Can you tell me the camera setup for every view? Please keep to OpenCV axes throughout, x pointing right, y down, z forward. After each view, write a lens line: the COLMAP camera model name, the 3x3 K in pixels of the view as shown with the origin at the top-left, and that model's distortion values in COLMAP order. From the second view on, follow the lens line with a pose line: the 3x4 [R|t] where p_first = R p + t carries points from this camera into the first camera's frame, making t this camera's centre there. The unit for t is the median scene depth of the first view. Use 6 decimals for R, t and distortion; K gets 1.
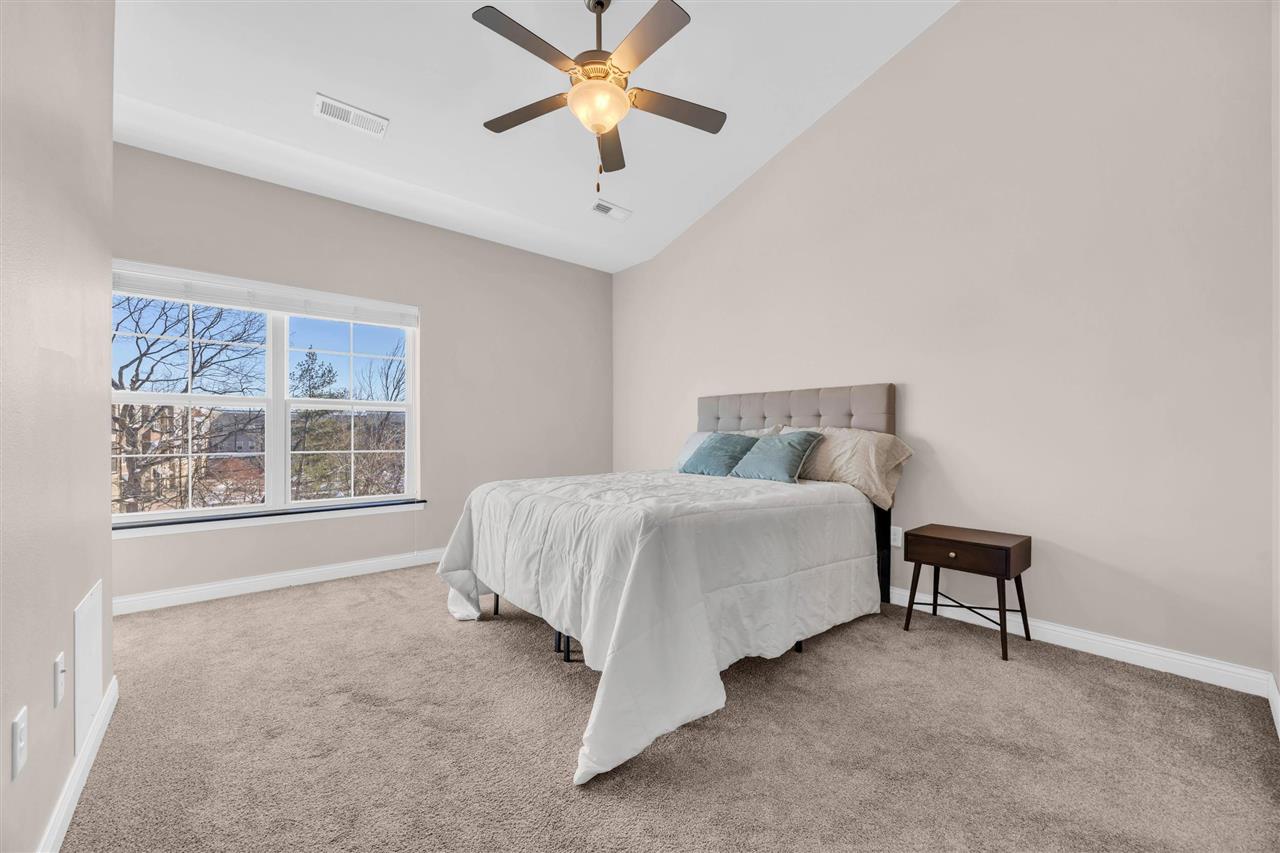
lens RADIAL K [[501.3, 0, 640.6], [0, 501.3, 433.2], [0, 0, 1]] dist [0.001435, 0.000080]
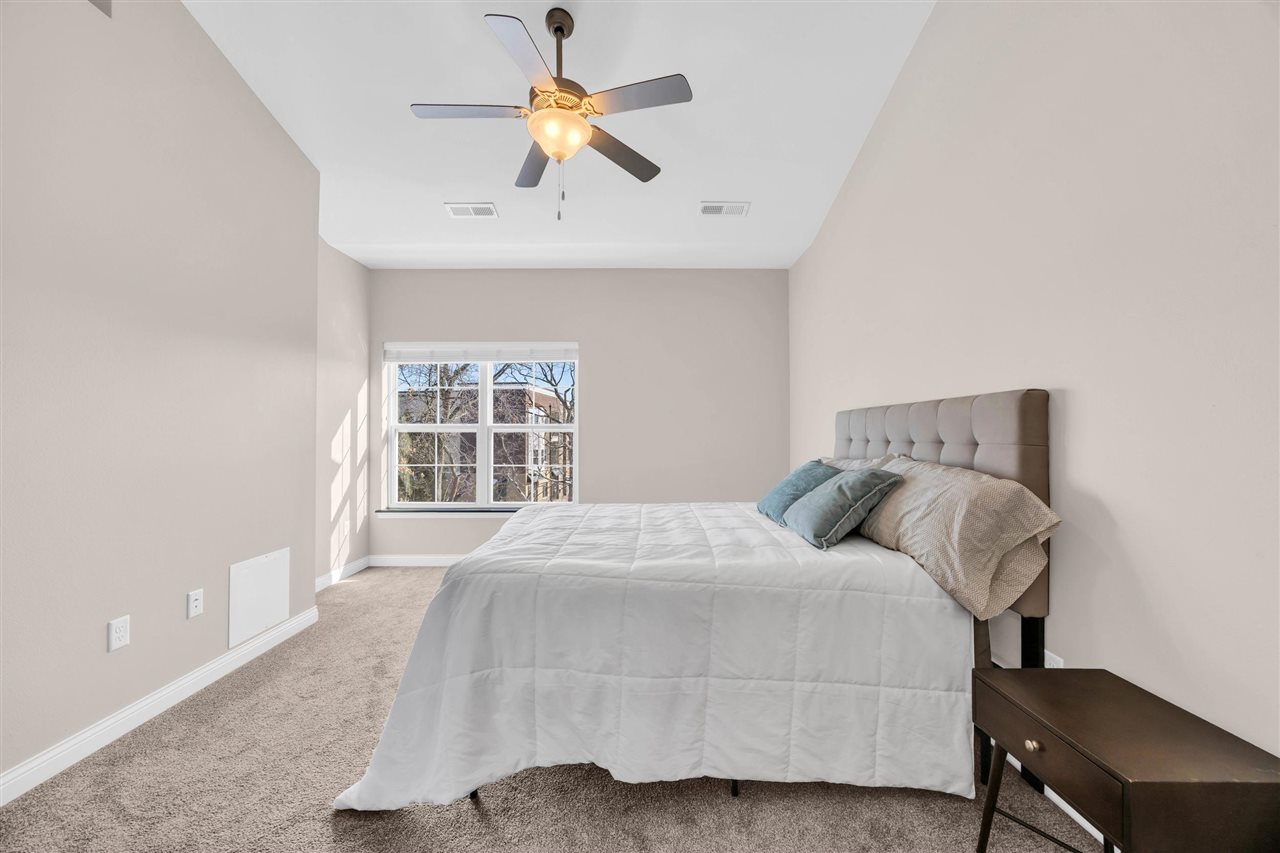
lens RADIAL K [[494.7, 0, 632.5], [0, 494.7, 423.0], [0, 0, 1]] dist [0.000221, 0.000090]
pose [[0.750751, -0.015512, -0.660403, 0.544300], [0.001561, 0.999763, -0.021708, -0.053324], [0.660584, 0.015266, 0.750597, 0.308995]]
